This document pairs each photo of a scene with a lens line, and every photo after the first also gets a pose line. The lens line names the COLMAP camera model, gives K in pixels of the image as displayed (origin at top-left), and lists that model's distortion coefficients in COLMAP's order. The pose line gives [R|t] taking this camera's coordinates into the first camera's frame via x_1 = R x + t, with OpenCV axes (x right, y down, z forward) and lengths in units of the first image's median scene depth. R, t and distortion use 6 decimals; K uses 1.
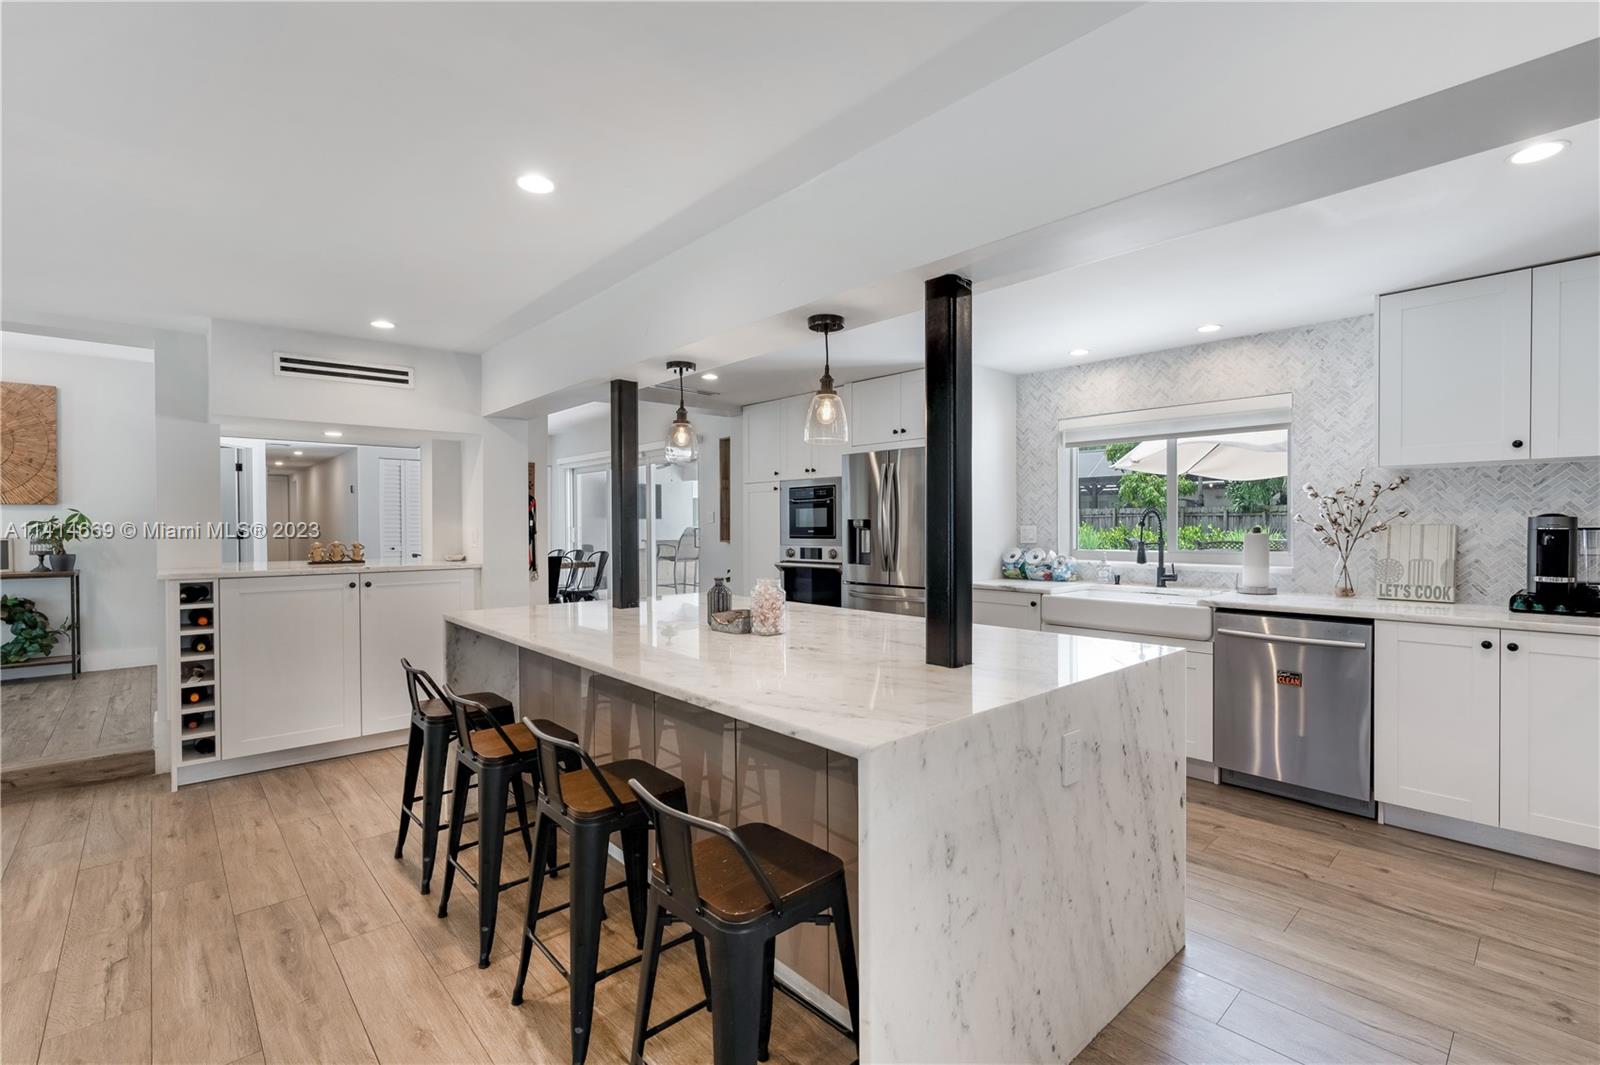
lens RADIAL K [[718.9, 0, 808.4], [0, 718.9, 529.1], [0, 0, 1]] dist [-0.008175, 0.000318]
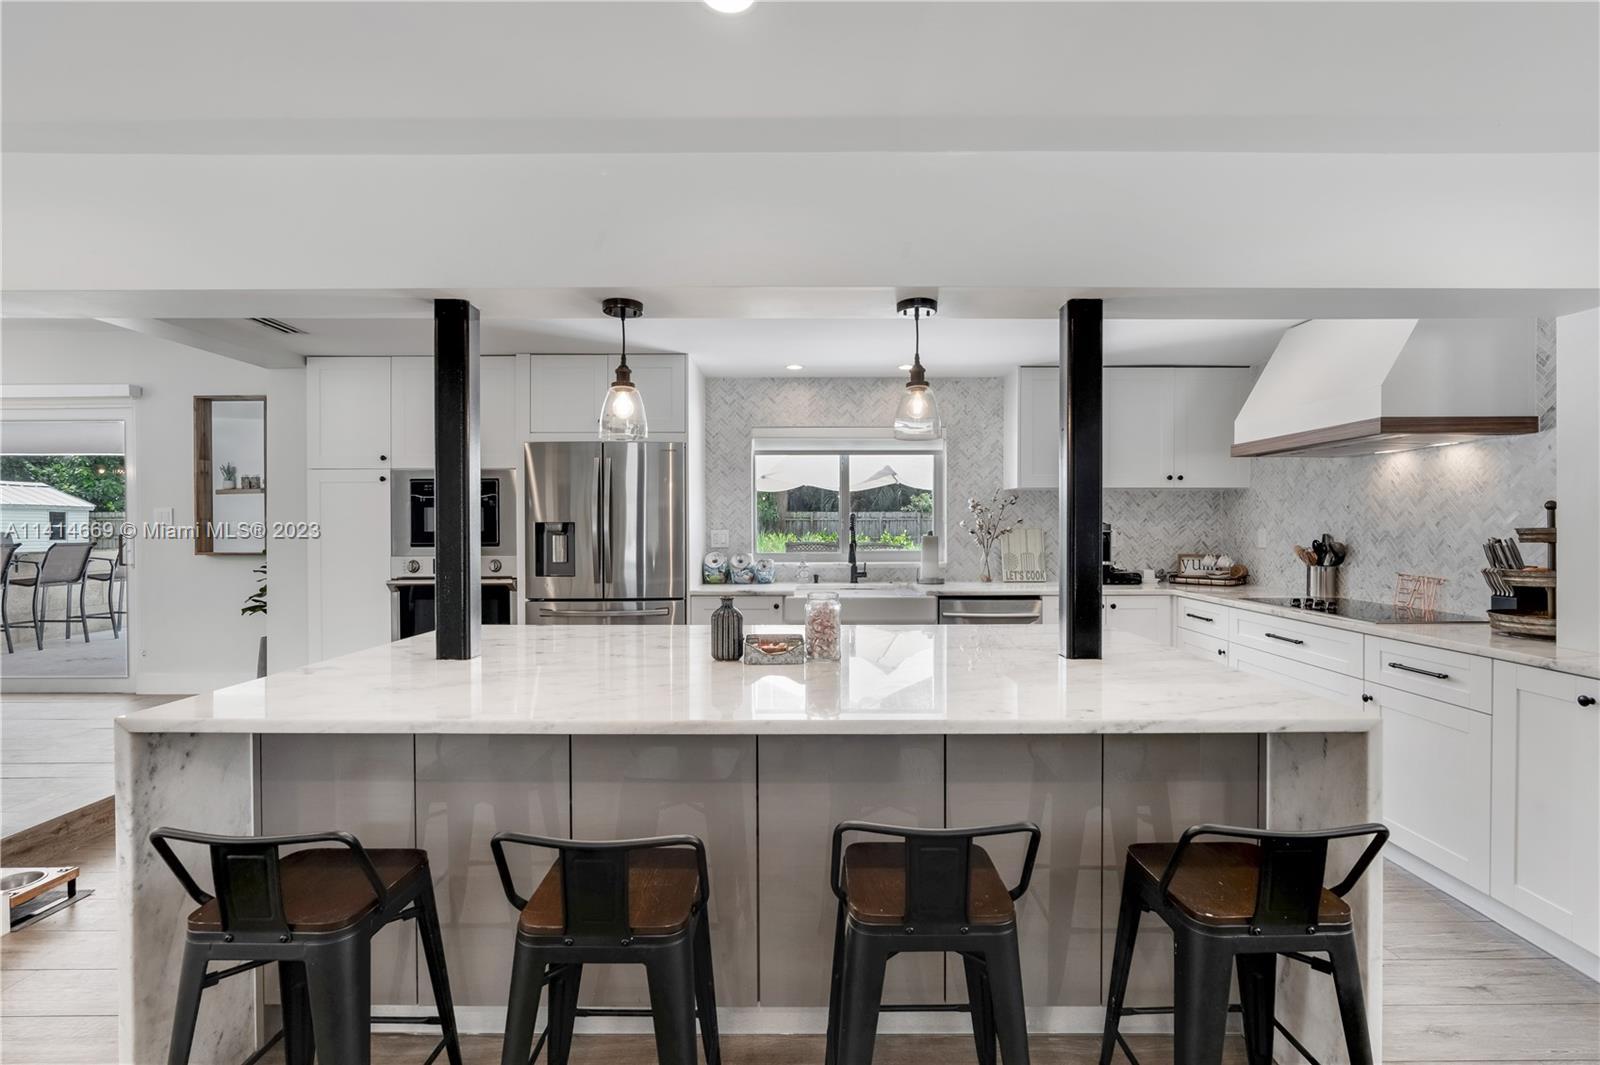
lens RADIAL K [[728.9, 0, 802.2], [0, 728.9, 537.3], [0, 0, 1]] dist [-0.004366, 0.000047]
pose [[0.669594, -0.007746, 0.742687, -0.431852], [0.004304, 0.999969, 0.006549, -0.000822], [-0.742715, -0.001189, 0.669607, 0.275995]]
